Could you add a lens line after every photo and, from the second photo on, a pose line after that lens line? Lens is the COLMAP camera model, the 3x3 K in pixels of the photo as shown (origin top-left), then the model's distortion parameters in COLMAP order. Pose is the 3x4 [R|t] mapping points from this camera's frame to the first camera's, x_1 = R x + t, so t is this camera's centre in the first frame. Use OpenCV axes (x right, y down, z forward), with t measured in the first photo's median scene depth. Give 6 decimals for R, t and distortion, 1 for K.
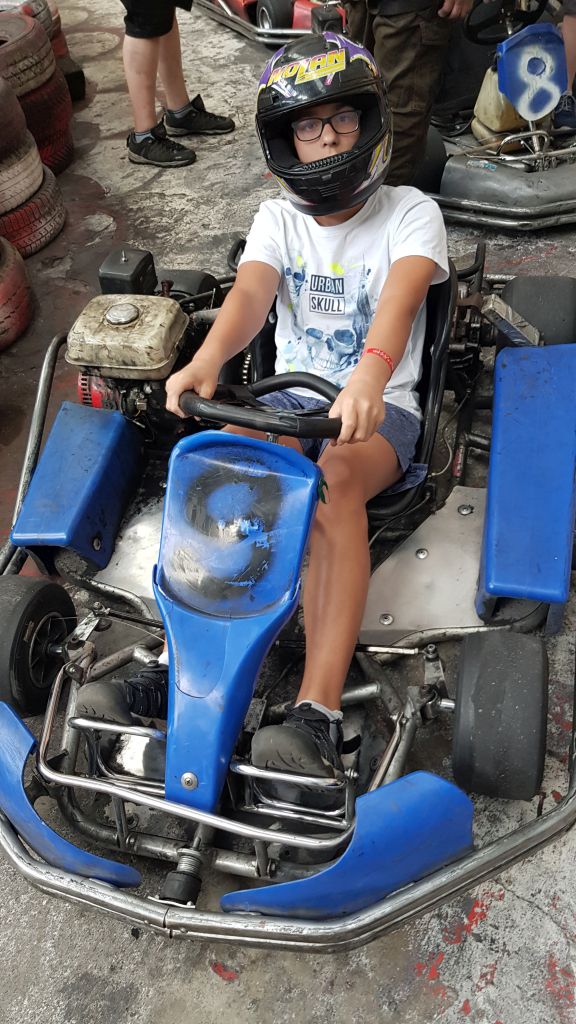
lens RADIAL K [[775.5, 0, 288.2], [0, 775.5, 549.2], [0, 0, 1]] dist [0.101087, -0.152909]
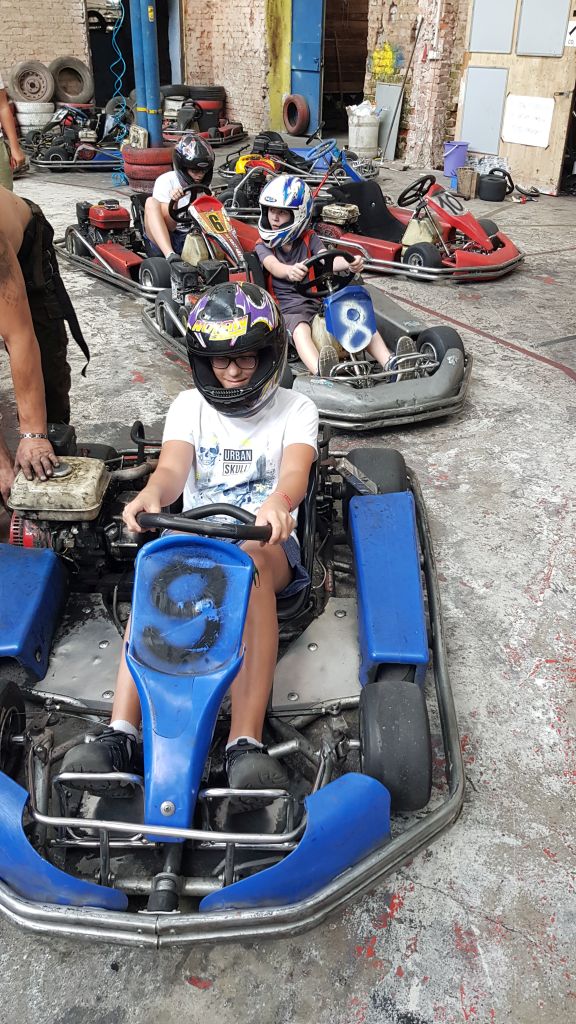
lens RADIAL K [[775.5, 0, 288.2], [0, 775.5, 549.2], [0, 0, 1]] dist [0.101087, -0.152909]
pose [[0.972614, -0.023211, 0.231264, -0.200221], [0.079613, 0.968079, -0.237663, 0.193003], [-0.218365, 0.249567, 0.943416, -0.283732]]
